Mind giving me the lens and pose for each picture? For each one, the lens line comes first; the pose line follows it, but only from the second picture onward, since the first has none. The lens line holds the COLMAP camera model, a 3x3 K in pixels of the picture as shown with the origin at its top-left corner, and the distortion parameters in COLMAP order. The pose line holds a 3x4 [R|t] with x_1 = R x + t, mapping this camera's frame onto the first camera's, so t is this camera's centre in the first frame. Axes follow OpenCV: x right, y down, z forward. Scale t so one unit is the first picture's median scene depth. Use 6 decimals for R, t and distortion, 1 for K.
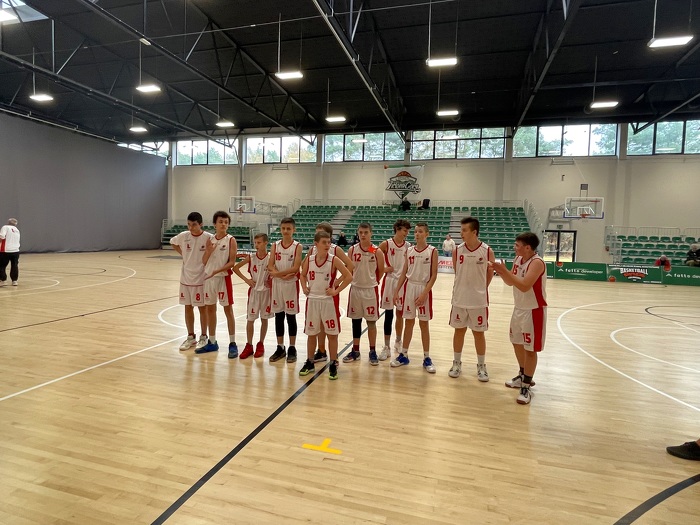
lens RADIAL K [[396.9, 0, 353.8], [0, 396.9, 265.8], [0, 0, 1]] dist [-0.004534, 0.008525]
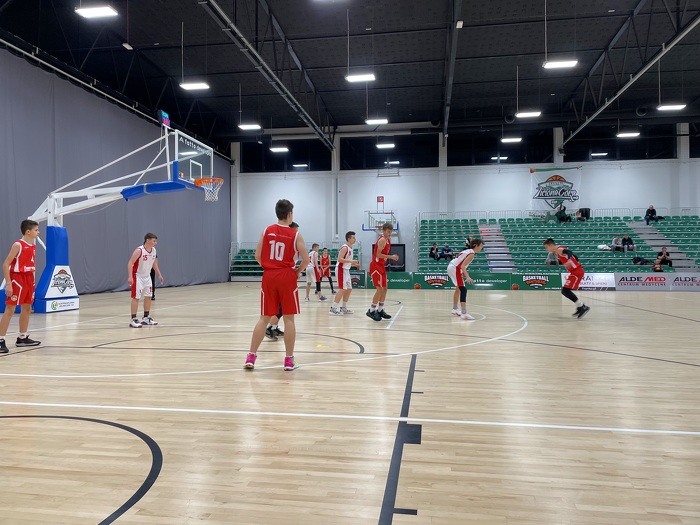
lens RADIAL K [[521.6, 0, 345.9], [0, 521.6, 254.2], [0, 0, 1]] dist [0.074469, -0.092984]
pose [[0.993079, -0.028317, 0.113983, -0.651340], [0.038855, 0.995063, -0.091318, 0.012153], [-0.110835, 0.095115, 0.989277, -0.034314]]
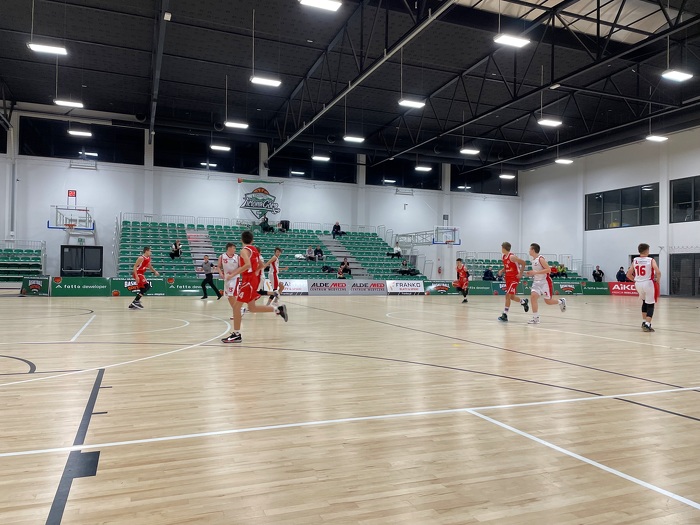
lens RADIAL K [[521.6, 0, 342.7], [0, 521.6, 271.8], [0, 0, 1]] dist [0.074469, -0.092984]
pose [[0.795674, -0.016985, 0.605488, -0.644838], [0.055406, 0.997457, -0.044829, 0.013351], [-0.603186, 0.069216, 0.794591, -0.024505]]
